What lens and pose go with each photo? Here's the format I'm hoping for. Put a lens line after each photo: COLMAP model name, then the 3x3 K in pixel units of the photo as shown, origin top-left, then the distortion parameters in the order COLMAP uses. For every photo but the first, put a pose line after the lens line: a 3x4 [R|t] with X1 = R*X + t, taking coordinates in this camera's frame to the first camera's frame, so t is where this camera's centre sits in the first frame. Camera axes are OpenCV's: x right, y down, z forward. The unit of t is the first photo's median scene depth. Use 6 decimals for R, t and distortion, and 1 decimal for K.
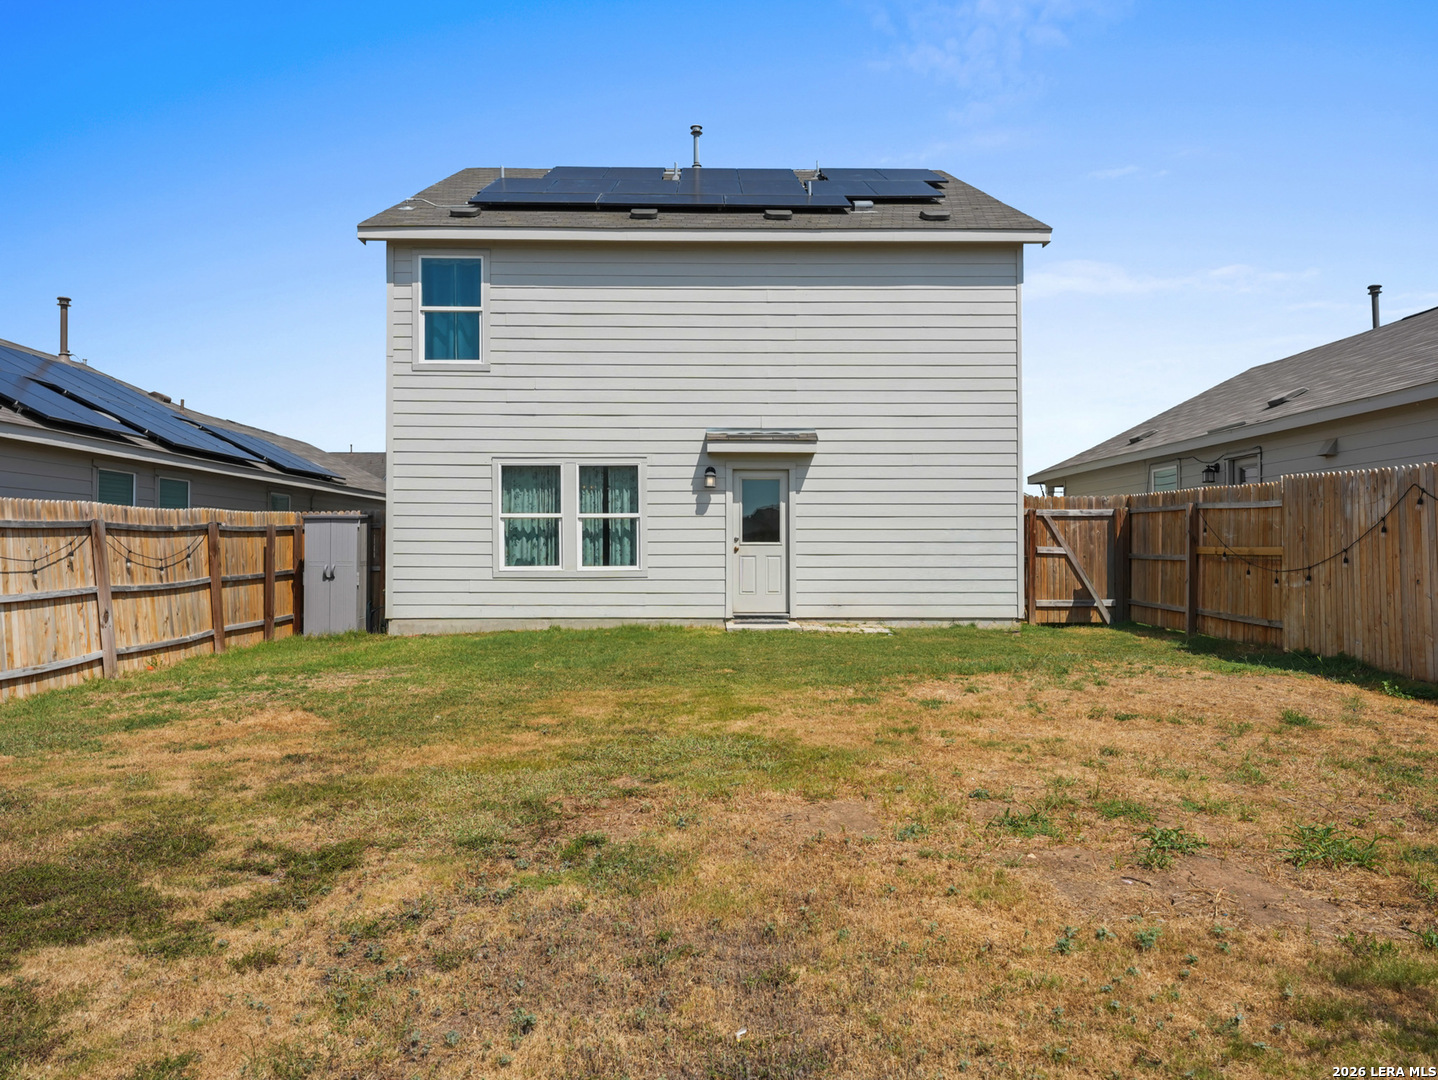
lens RADIAL K [[1018.8, 0, 720.3], [0, 1018.8, 537.4], [0, 0, 1]] dist [0.024614, -0.002300]
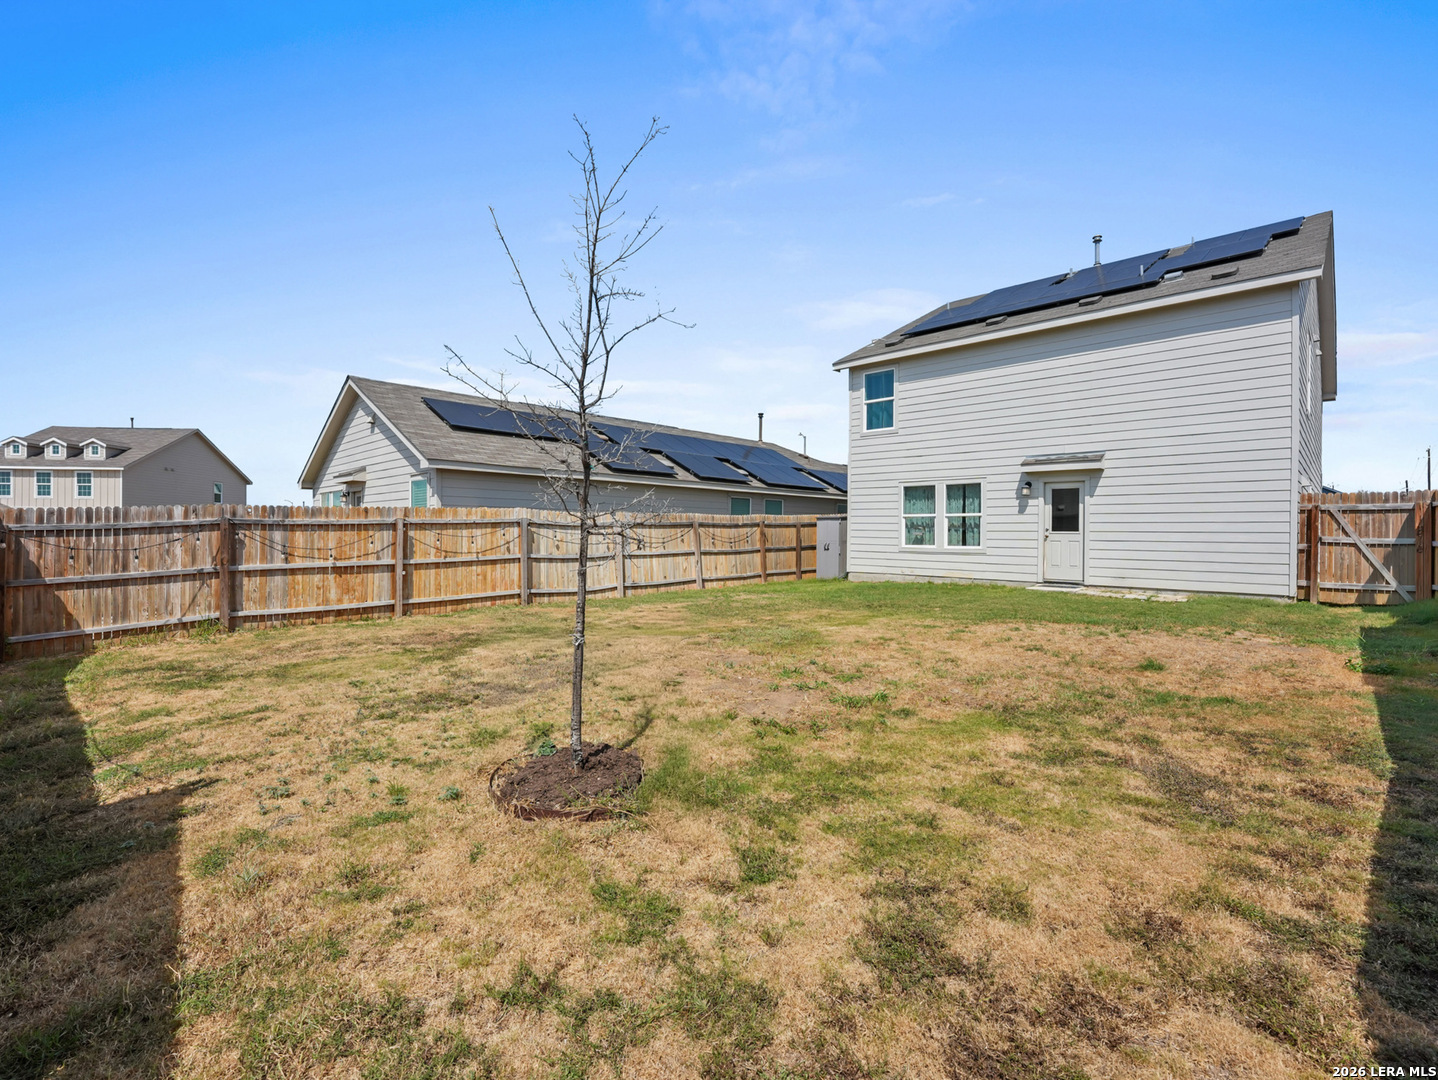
lens RADIAL K [[662.1, 0, 724.2], [0, 662.1, 536.8], [0, 0, 1]] dist [-0.027779, 0.002355]
pose [[0.703334, 0.010299, -0.710785, 0.367846], [0.001976, 0.999863, 0.016442, -0.004310], [0.710856, -0.012969, 0.703218, -0.006281]]
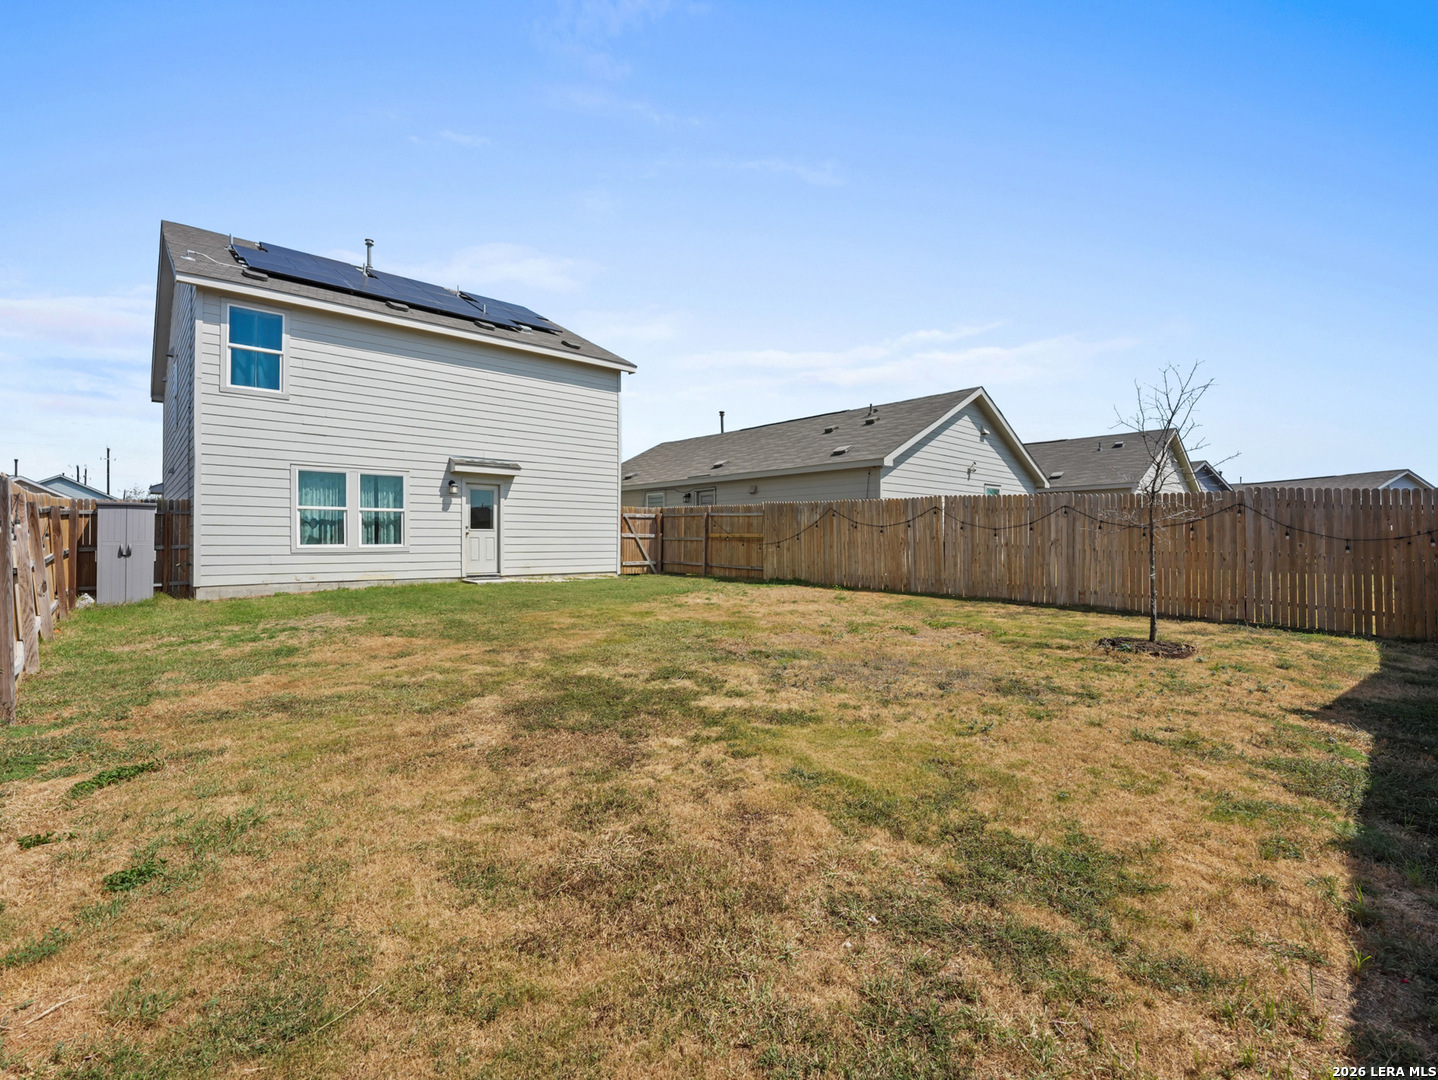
lens RADIAL K [[662.1, 0, 721.3], [0, 662.1, 535.3], [0, 0, 1]] dist [-0.027779, 0.002355]
pose [[0.748431, 0.005787, 0.663187, -0.368948], [-0.010867, 0.999935, 0.003538, 0.006646], [-0.663124, -0.009855, 0.748445, -0.026623]]
